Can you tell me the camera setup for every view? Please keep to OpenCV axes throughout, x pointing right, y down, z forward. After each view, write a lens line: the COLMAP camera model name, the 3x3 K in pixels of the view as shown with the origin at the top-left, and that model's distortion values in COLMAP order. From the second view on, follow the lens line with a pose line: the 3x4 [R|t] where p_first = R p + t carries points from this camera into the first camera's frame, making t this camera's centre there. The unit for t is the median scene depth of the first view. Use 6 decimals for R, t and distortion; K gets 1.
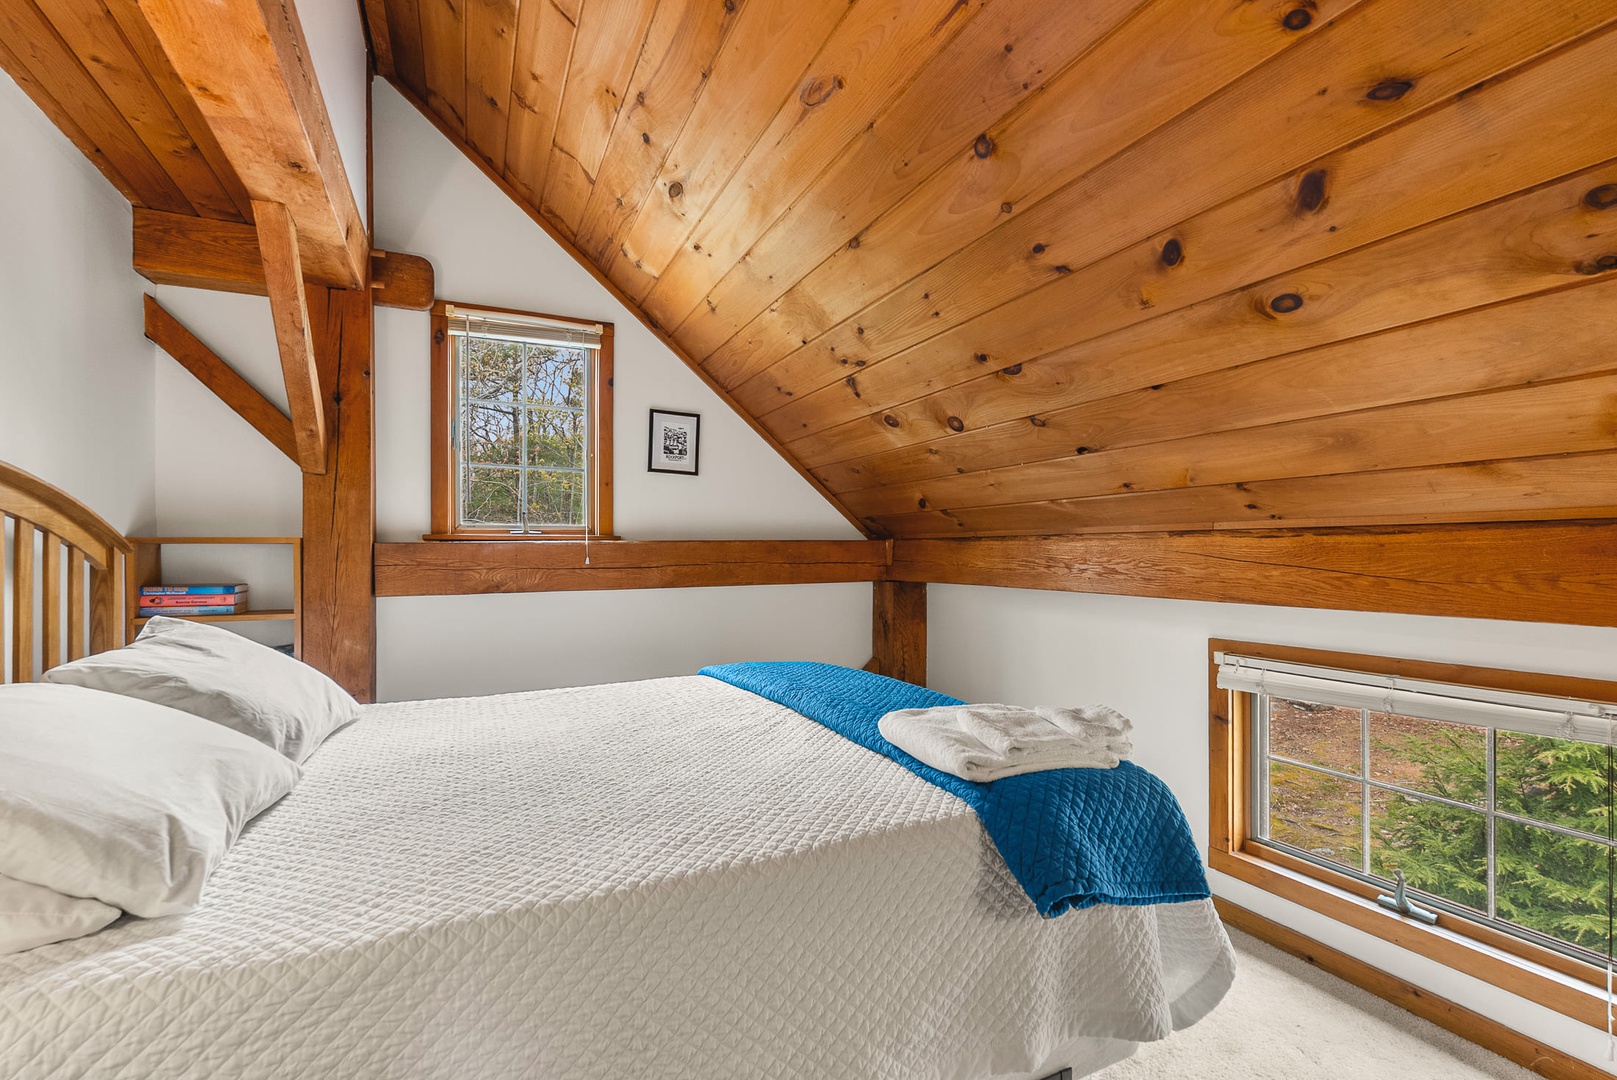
lens RADIAL K [[717.4, 0, 804.3], [0, 717.4, 552.5], [0, 0, 1]] dist [-0.001169, -0.000135]
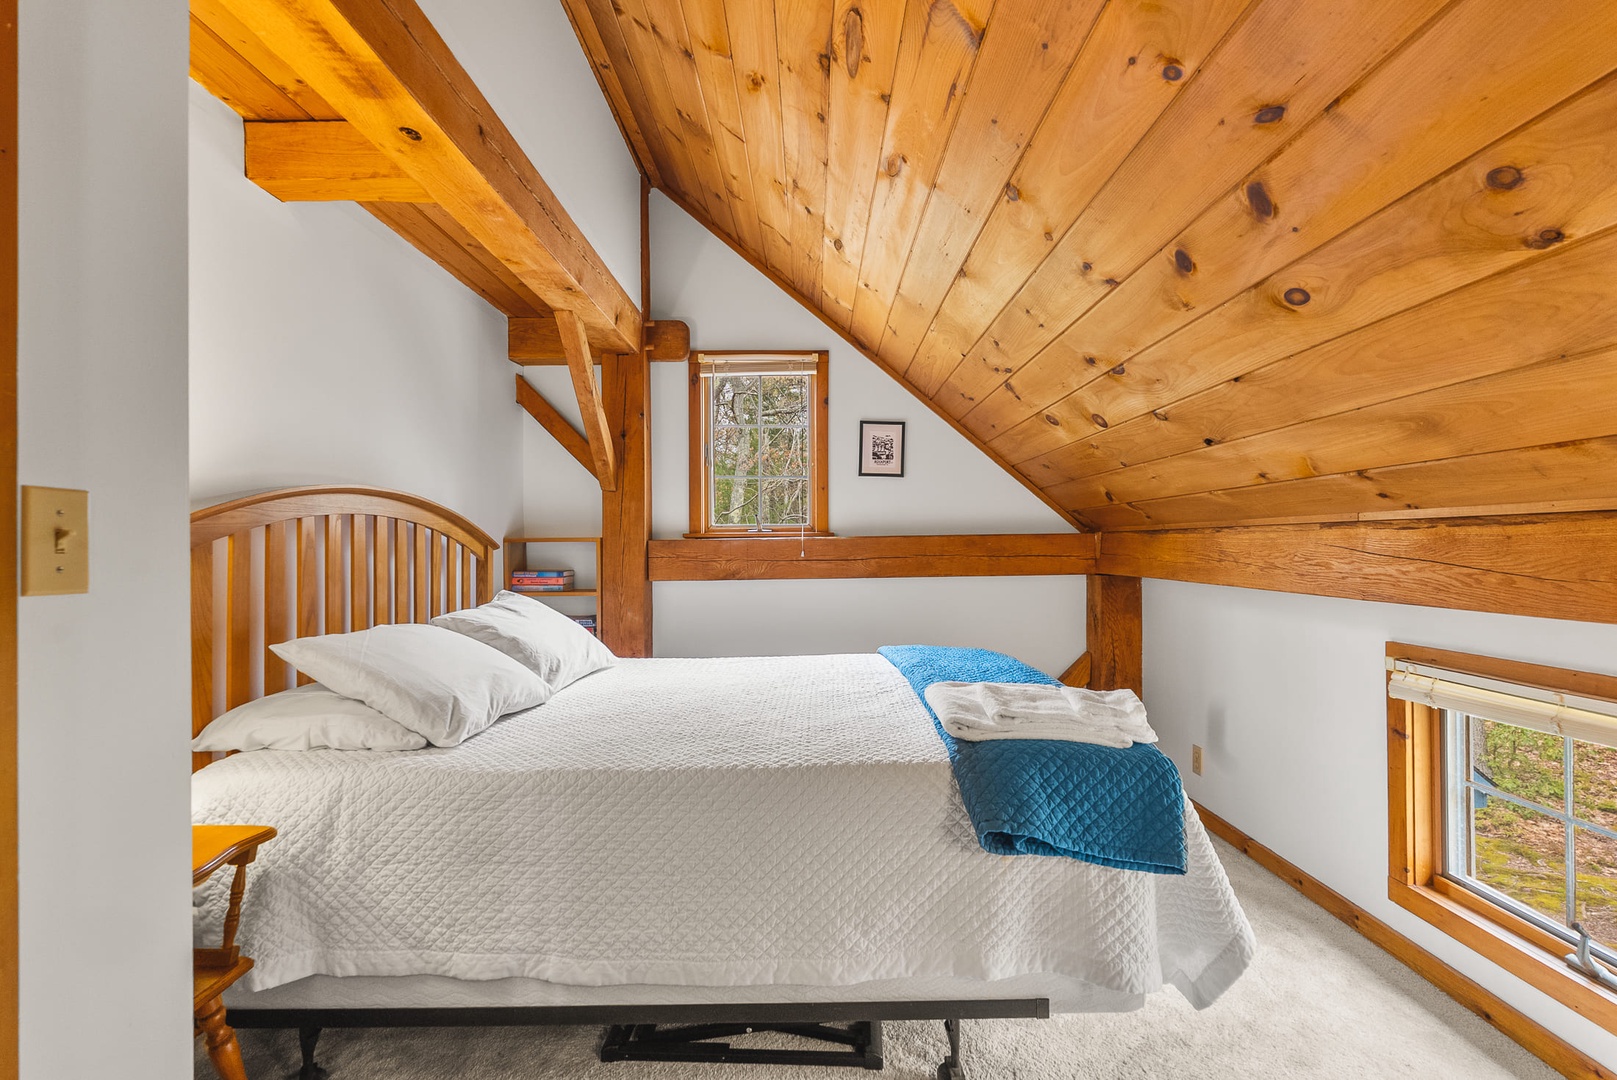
lens RADIAL K [[724.9, 0, 808.5], [0, 724.9, 540.0], [0, 0, 1]] dist [-0.000167, -0.000114]
pose [[0.906993, -0.008157, -0.421067, 0.326272], [0.005507, 0.999957, -0.007509, -0.004216], [0.421110, 0.004492, 0.906998, -0.133788]]
